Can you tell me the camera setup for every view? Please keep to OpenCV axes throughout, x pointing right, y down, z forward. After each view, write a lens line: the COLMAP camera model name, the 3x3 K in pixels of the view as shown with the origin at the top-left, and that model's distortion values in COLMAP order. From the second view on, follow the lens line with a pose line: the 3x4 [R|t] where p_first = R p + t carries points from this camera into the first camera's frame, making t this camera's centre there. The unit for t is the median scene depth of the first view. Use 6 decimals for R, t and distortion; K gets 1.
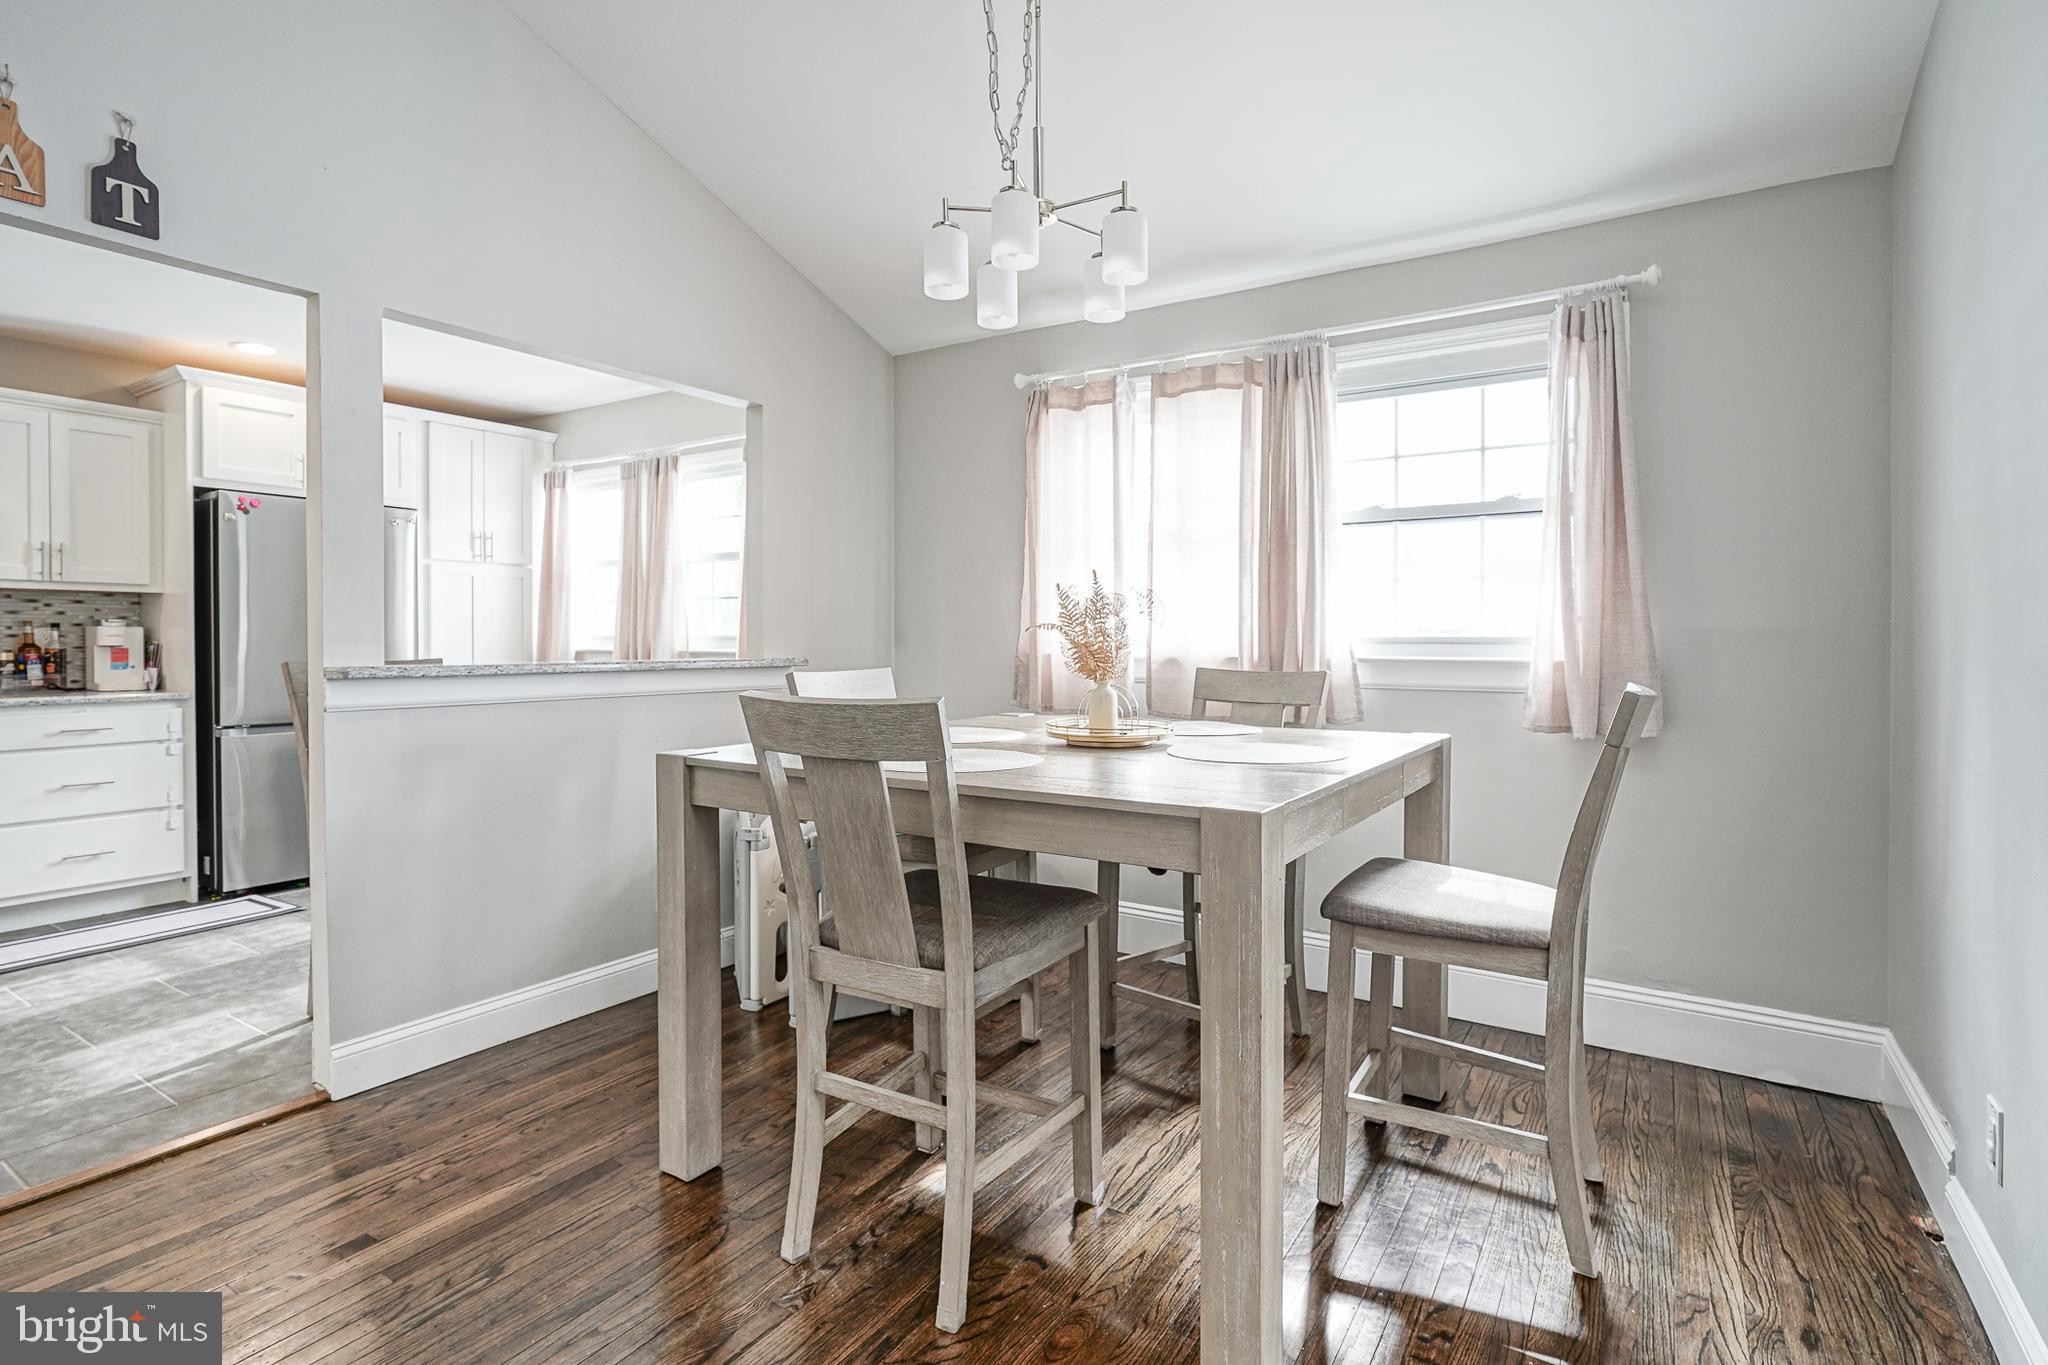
lens RADIAL K [[996.2, 0, 1017.4], [0, 996.2, 646.4], [0, 0, 1]] dist [-0.000129, 0.001560]
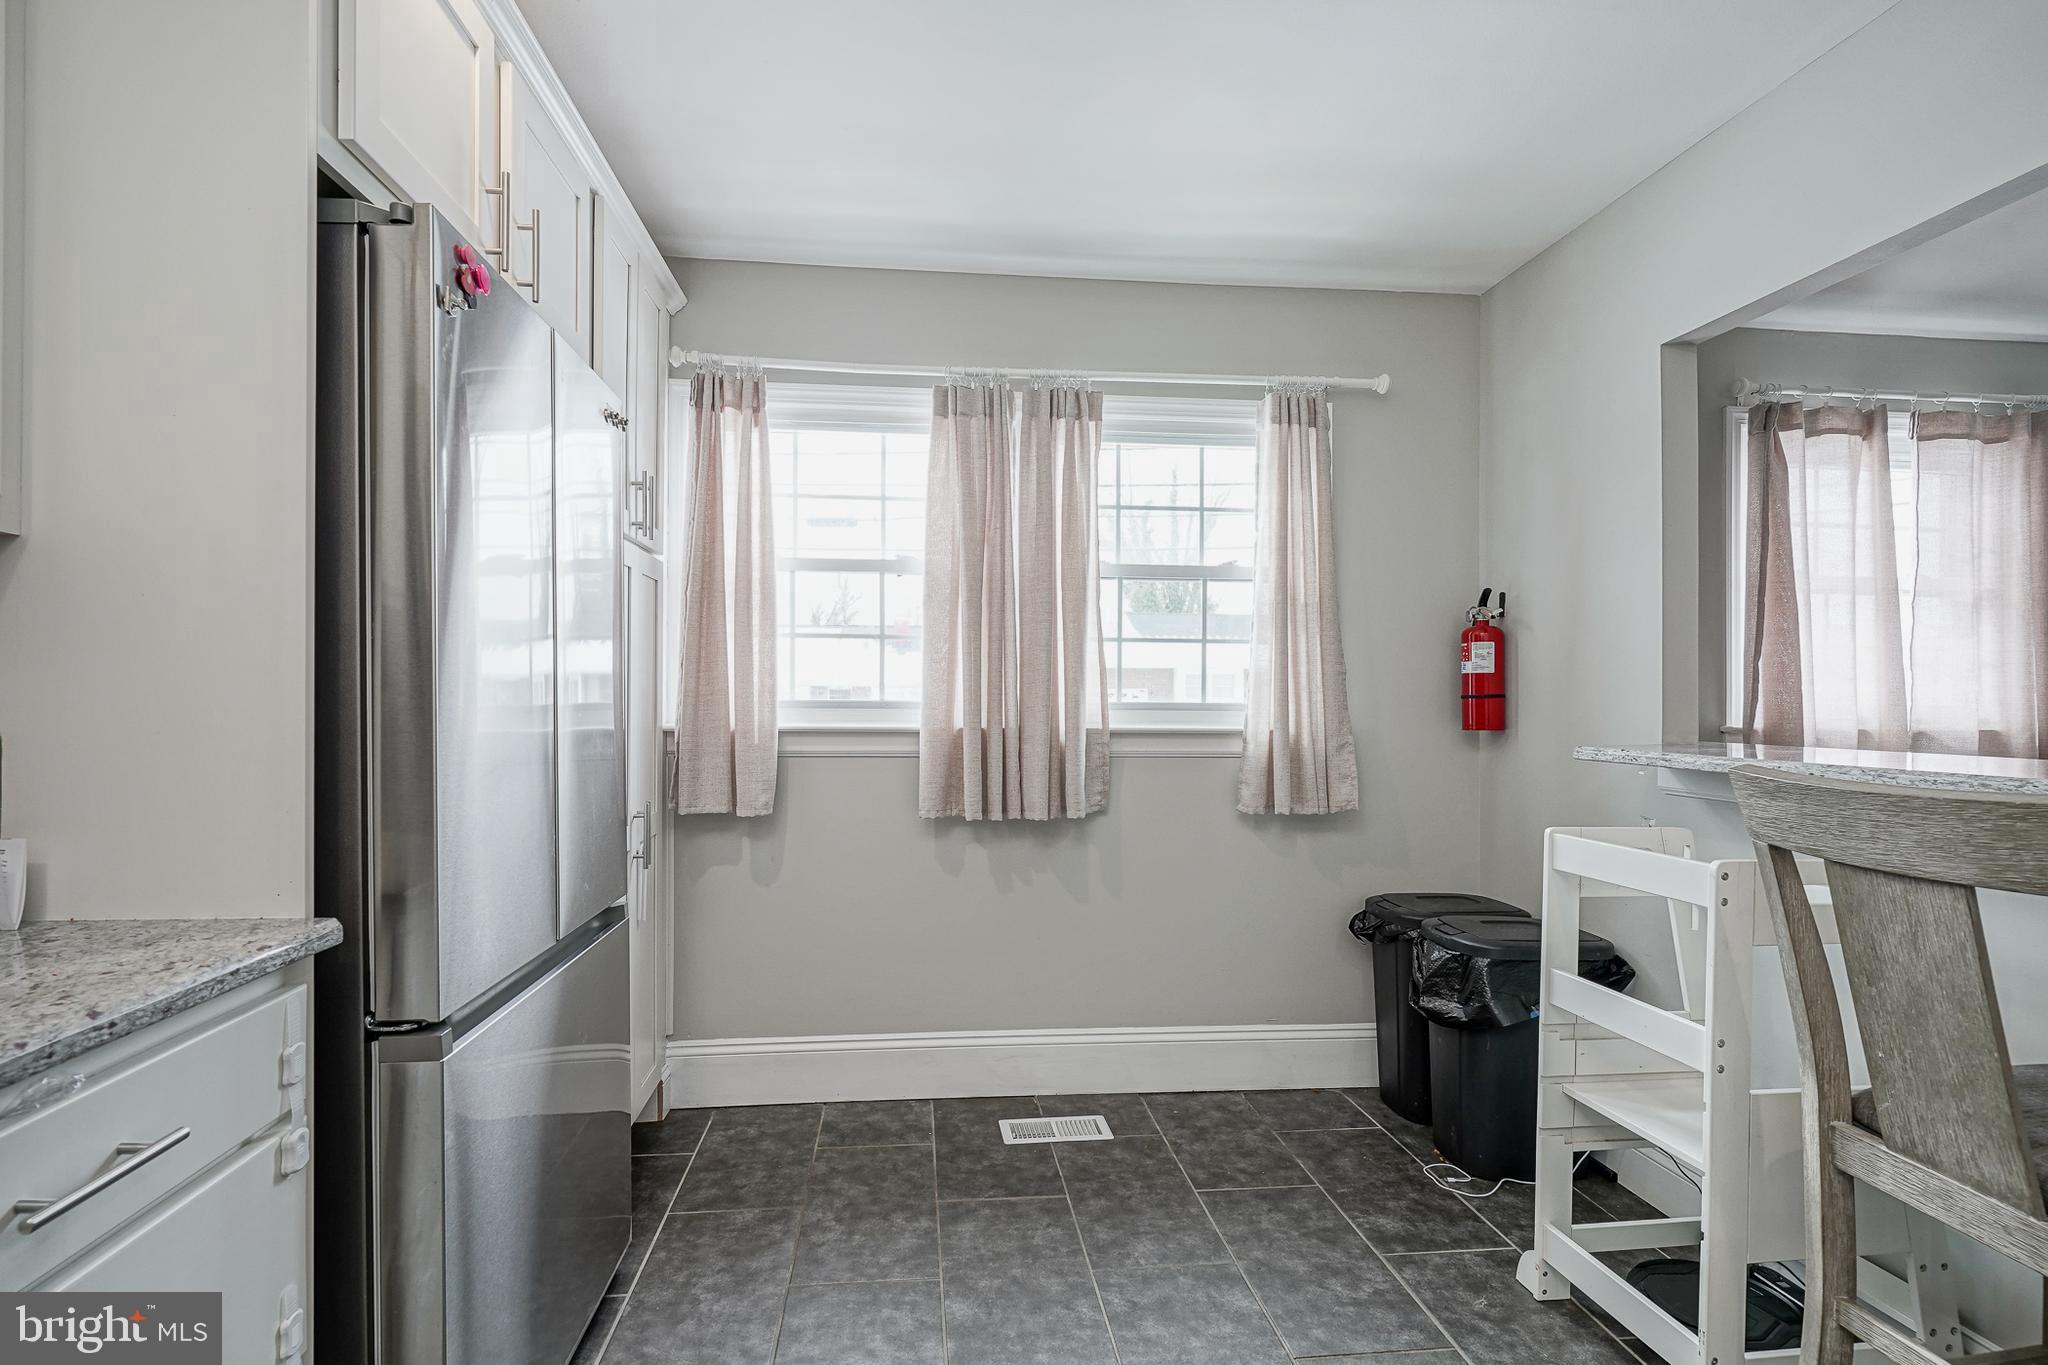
lens RADIAL K [[992.3, 0, 1022.1], [0, 992.3, 681.4], [0, 0, 1]] dist [-0.002351, 0.002511]
pose [[0.777286, 0.001473, 0.629146, -0.427819], [0.000181, 0.999997, -0.002566, -0.012674], [-0.629148, 0.002109, 0.777283, 0.335391]]
